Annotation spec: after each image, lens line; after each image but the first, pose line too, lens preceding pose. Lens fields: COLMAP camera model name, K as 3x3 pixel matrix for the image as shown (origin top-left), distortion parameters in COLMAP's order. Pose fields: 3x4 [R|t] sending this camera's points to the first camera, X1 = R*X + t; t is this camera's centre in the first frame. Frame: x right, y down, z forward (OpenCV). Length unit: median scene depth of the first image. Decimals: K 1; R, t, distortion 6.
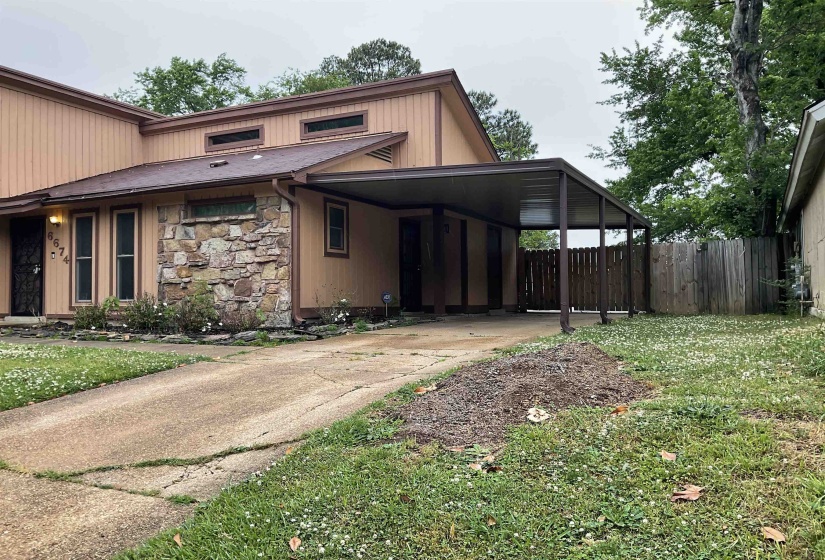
lens RADIAL K [[666.9, 0, 414.5], [0, 666.9, 284.0], [0, 0, 1]] dist [0.087509, -0.194408]
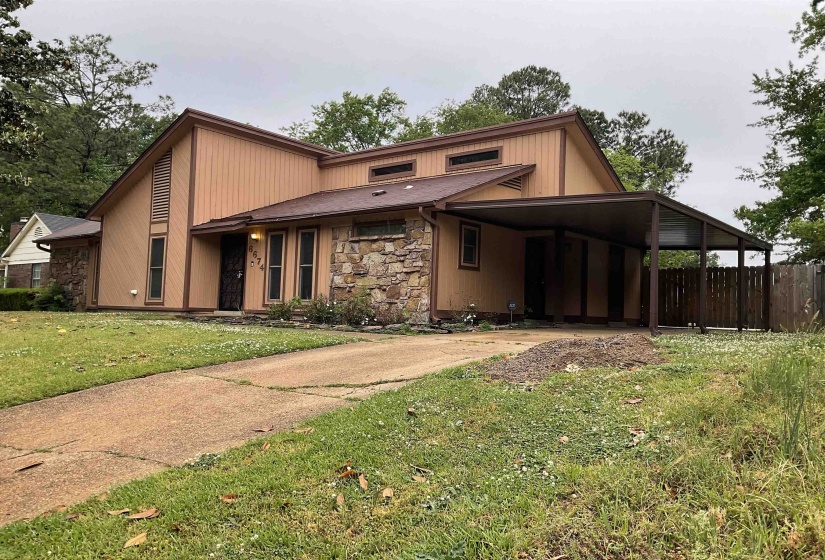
lens RADIAL K [[676.7, 0, 412.5], [0, 676.7, 280.0], [0, 0, 1]] dist [0.096438, -0.290884]
pose [[0.973978, 0.026152, -0.225128, 0.053158], [-0.033602, 0.999005, -0.029325, 0.015338], [0.224137, 0.036126, 0.973888, -0.189656]]
